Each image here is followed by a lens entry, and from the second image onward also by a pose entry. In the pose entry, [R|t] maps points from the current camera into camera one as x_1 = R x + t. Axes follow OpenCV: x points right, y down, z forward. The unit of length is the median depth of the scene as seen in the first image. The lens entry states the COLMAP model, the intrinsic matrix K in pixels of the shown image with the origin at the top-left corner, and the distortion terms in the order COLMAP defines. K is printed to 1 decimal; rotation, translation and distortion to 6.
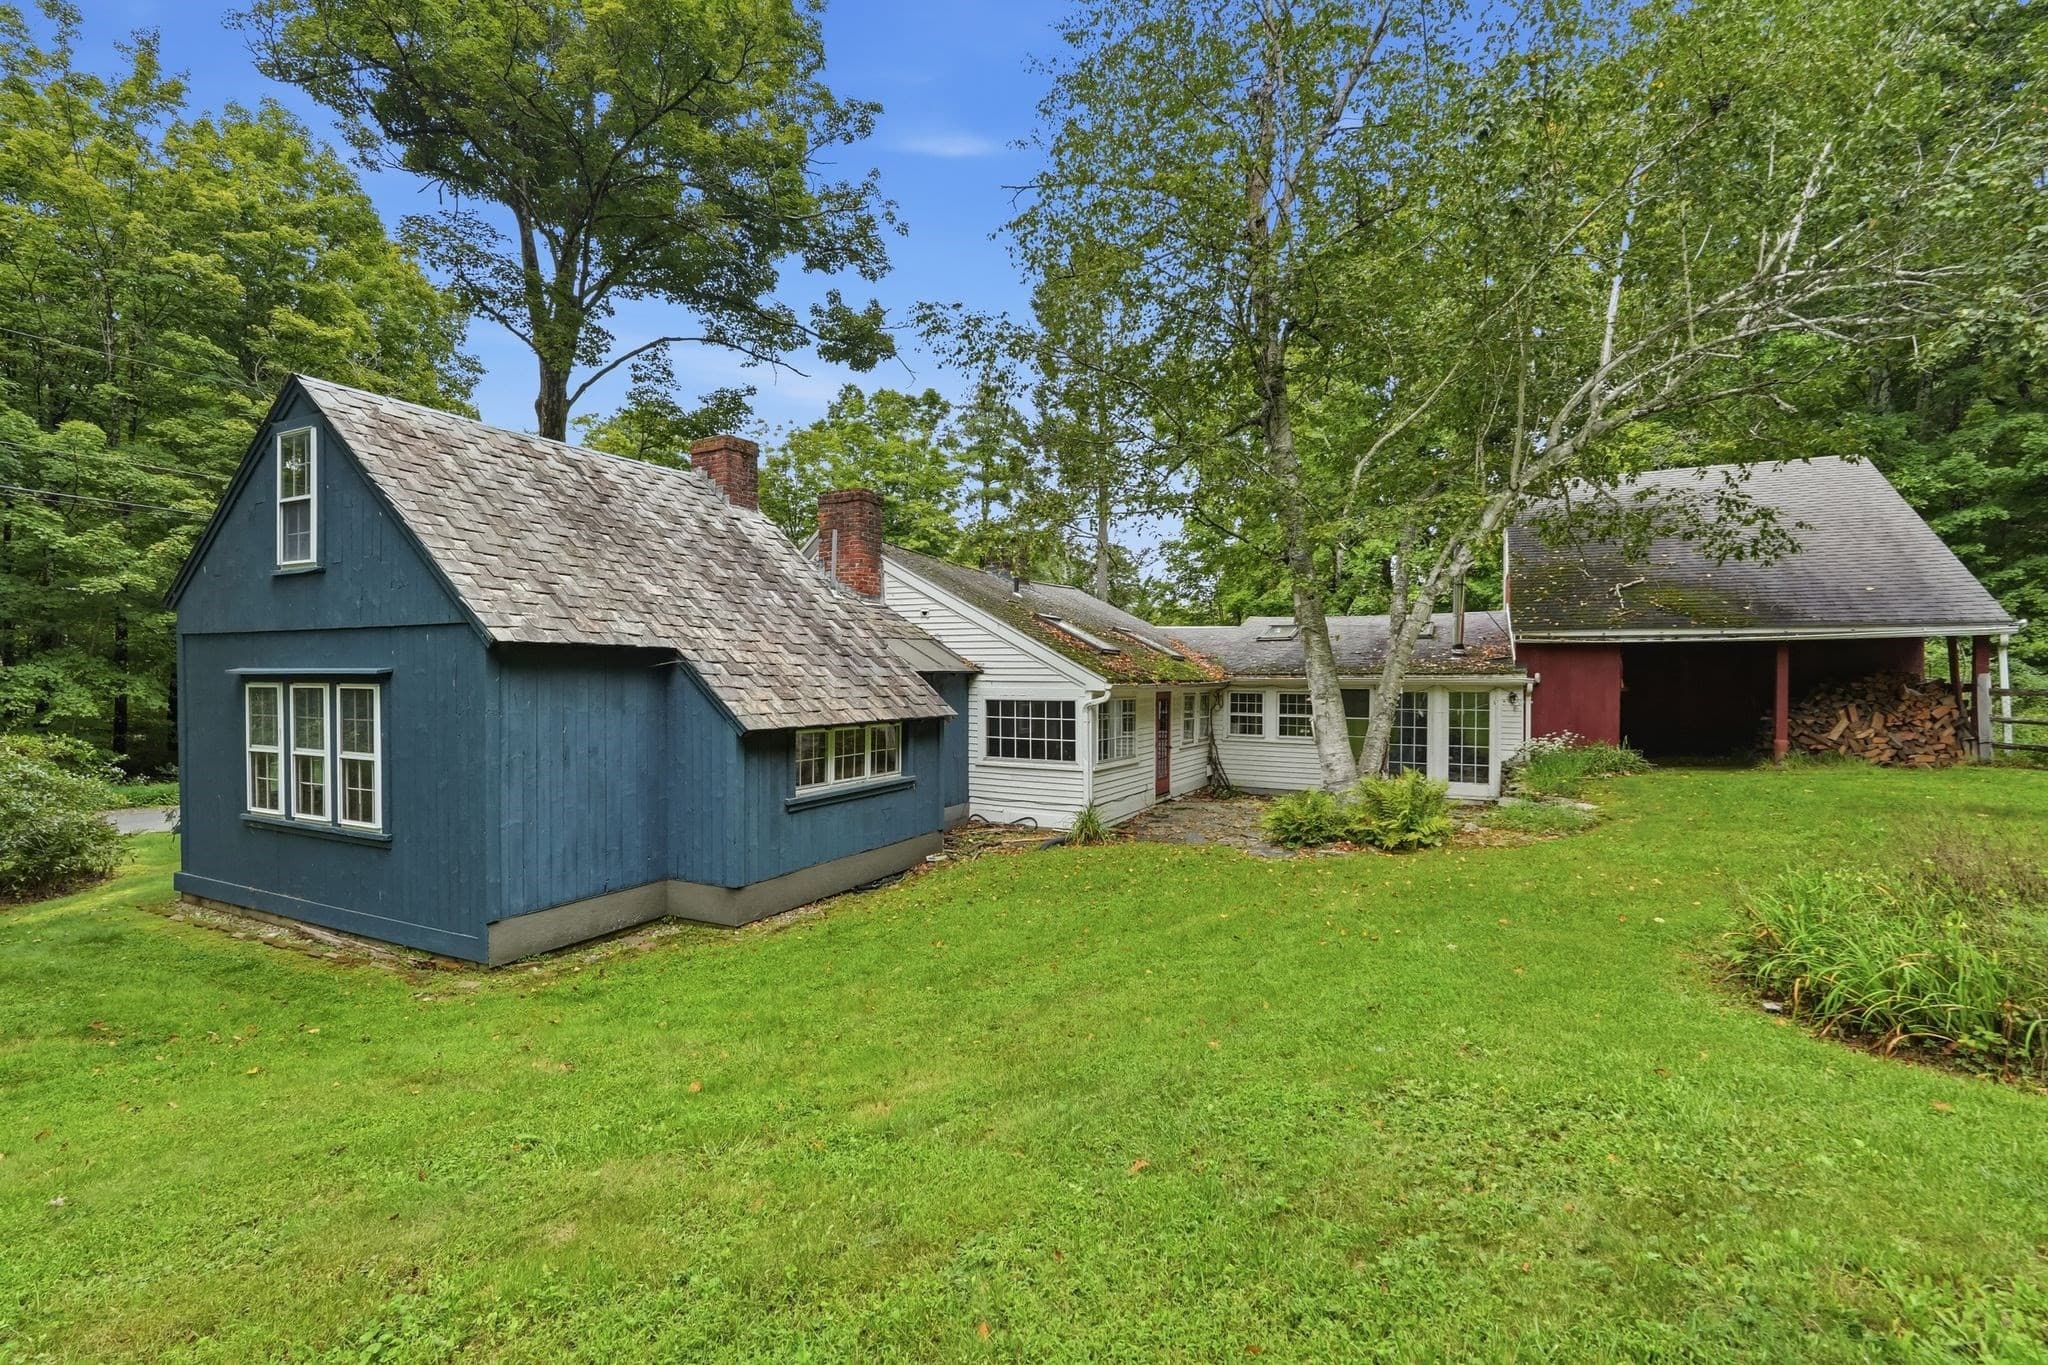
lens RADIAL K [[911.3, 0, 1011.7], [0, 911.3, 672.5], [0, 0, 1]] dist [-0.018304, 0.009268]
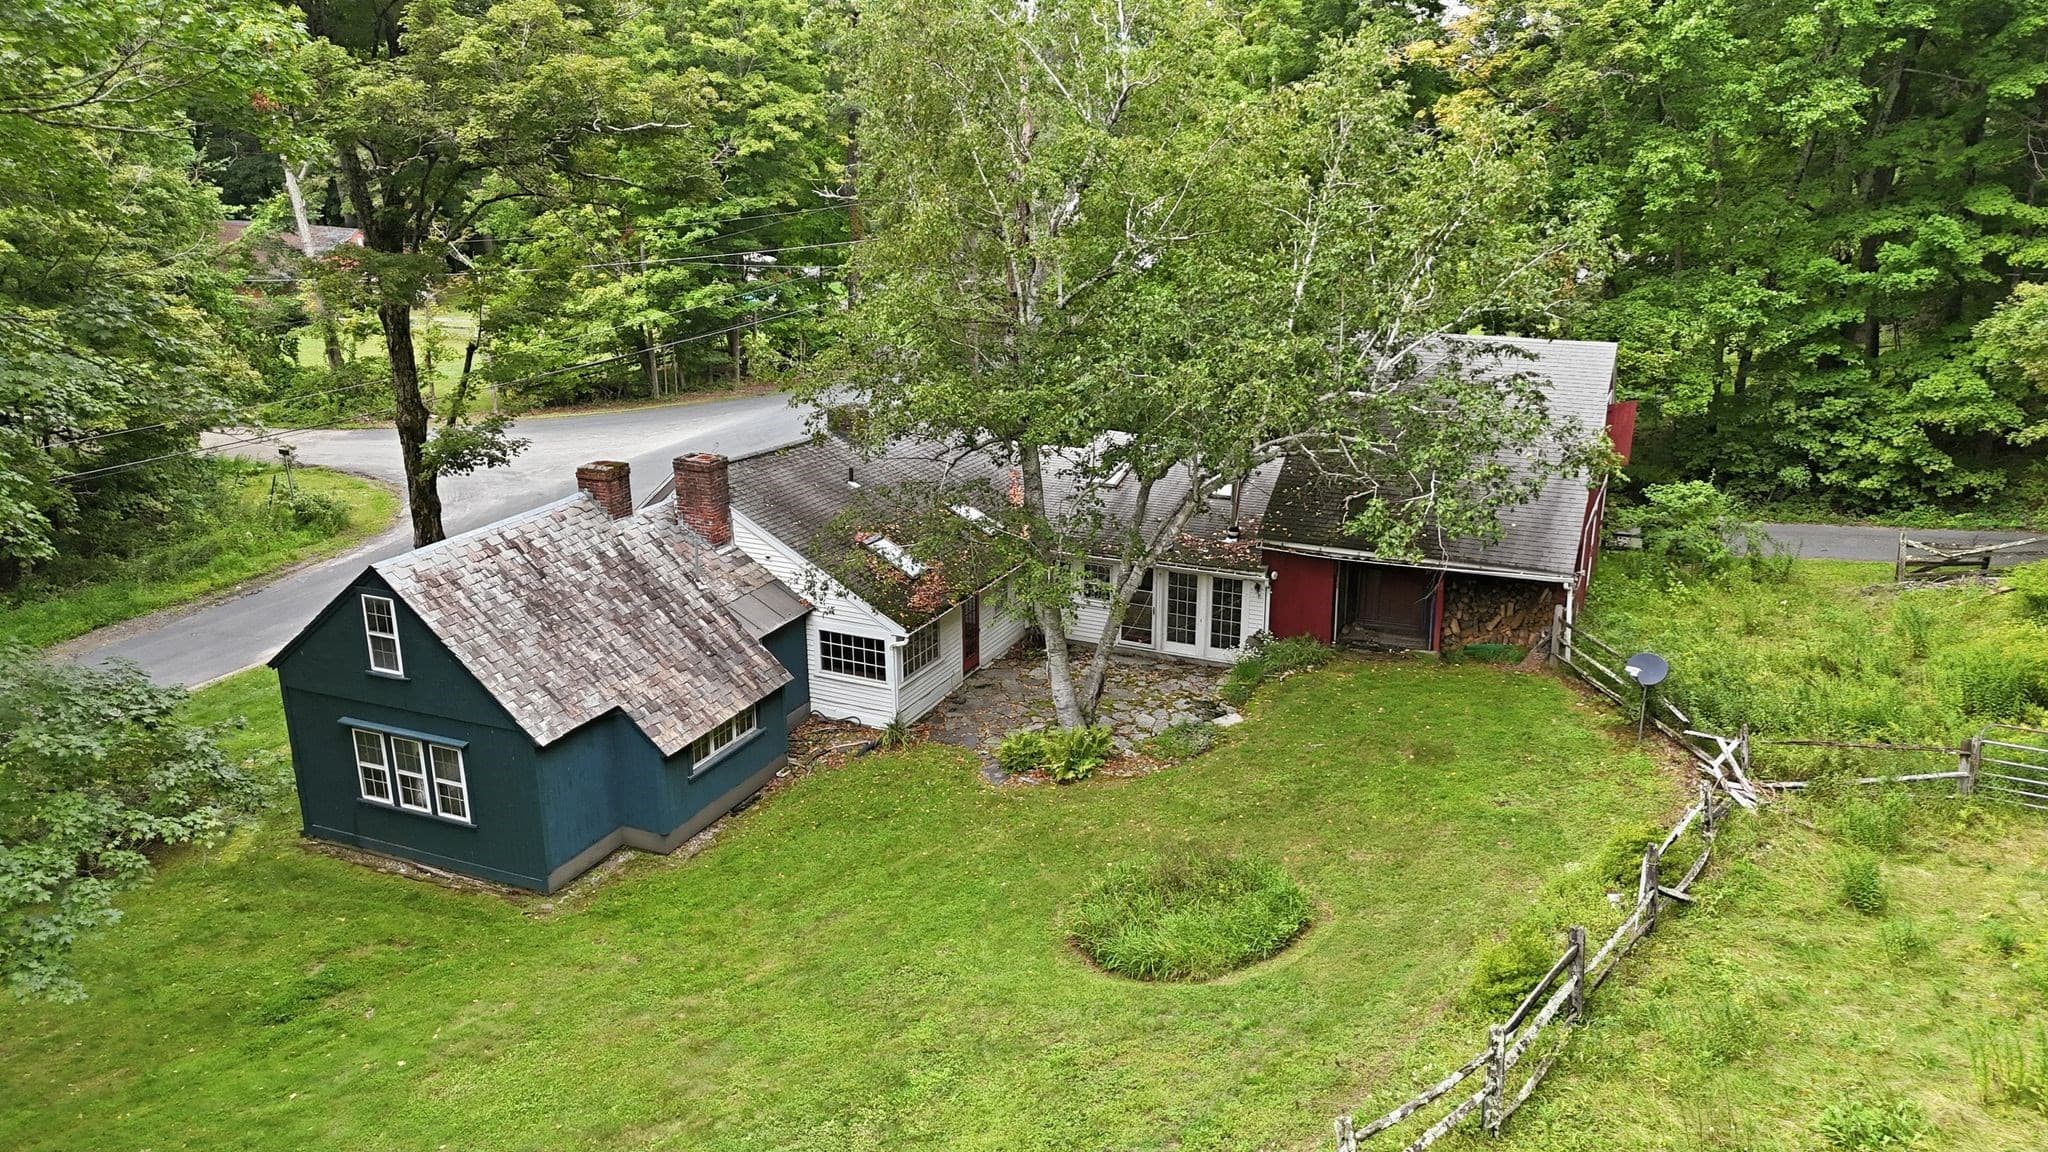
lens RADIAL K [[1499.5, 0, 1024.0], [0, 1499.5, 576.0], [0, 0, 1]] dist [0.103301, -0.163609]
pose [[0.998526, -0.022242, 0.049514, 0.170020], [0.006214, 0.953033, 0.302801, -0.738061], [-0.053923, -0.302047, 0.951767, -1.106313]]
